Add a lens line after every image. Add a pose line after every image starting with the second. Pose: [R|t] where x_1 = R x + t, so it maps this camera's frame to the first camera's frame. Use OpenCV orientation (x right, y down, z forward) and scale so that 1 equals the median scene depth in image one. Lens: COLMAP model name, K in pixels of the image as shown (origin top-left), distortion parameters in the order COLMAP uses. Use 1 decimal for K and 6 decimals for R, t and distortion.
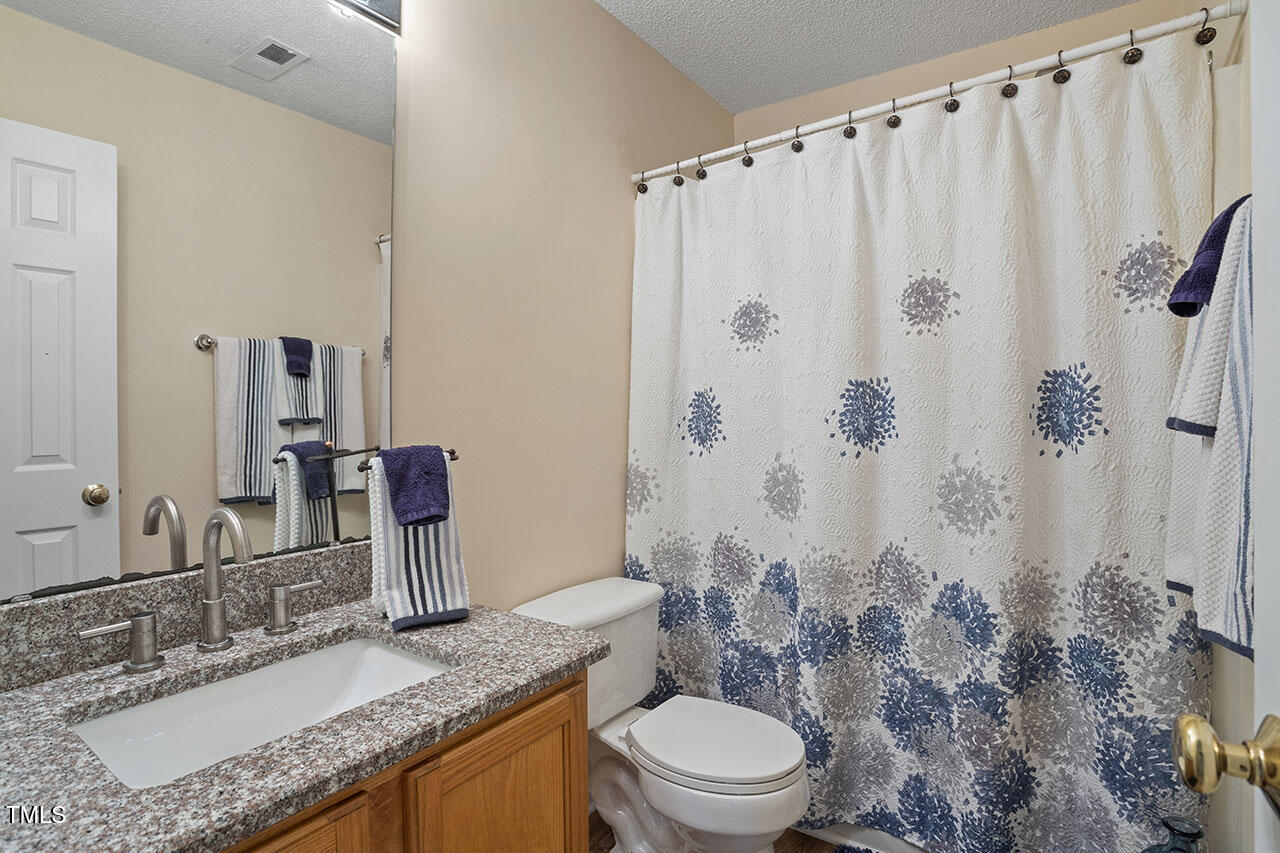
lens RADIAL K [[639.6, 0, 611.0], [0, 639.6, 425.8], [0, 0, 1]] dist [-0.047075, 0.026689]
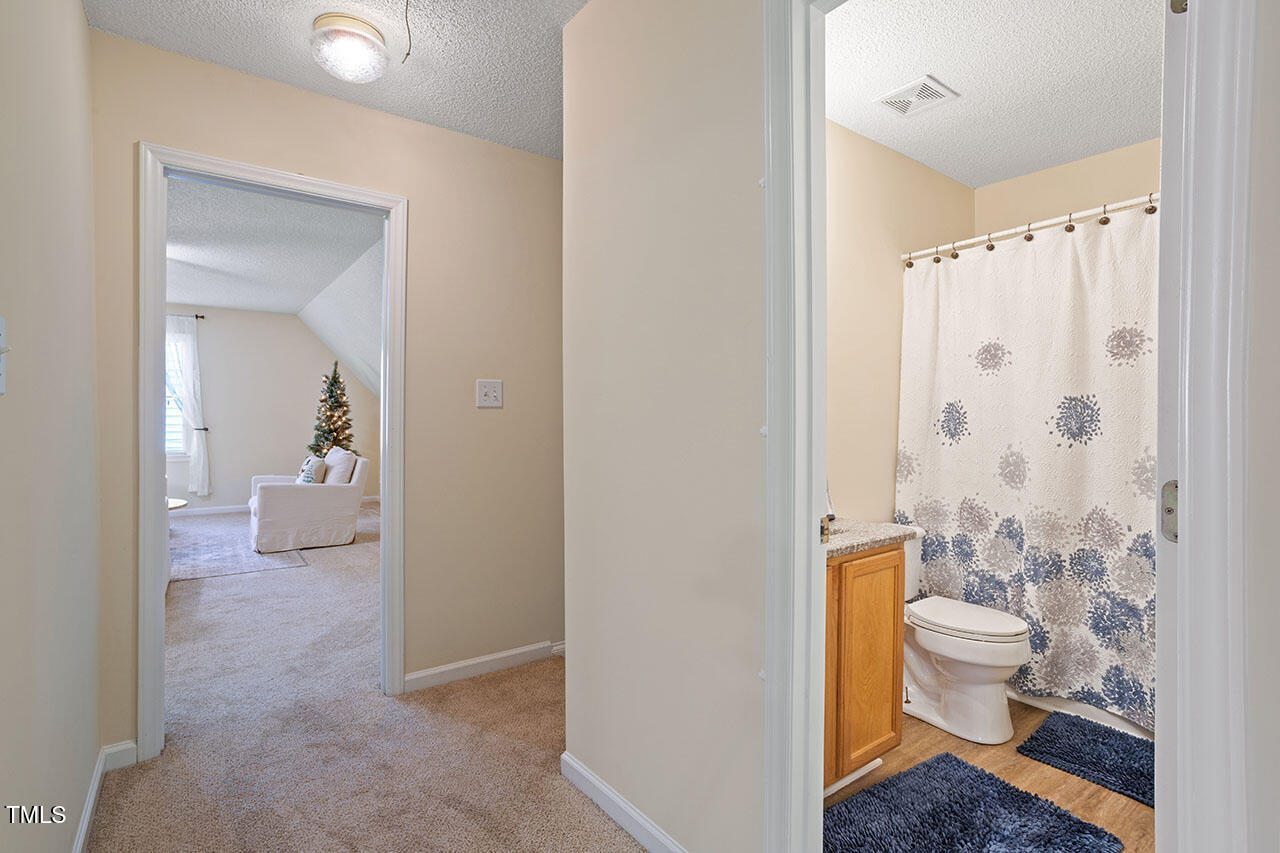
lens RADIAL K [[639.6, 0, 599.2], [0, 639.6, 423.6], [0, 0, 1]] dist [-0.047075, 0.026689]
pose [[0.951938, 0.012723, -0.306027, -0.215174], [-0.012524, 0.999918, 0.002614, 0.002549], [0.306035, 0.001344, 0.952019, -0.739385]]
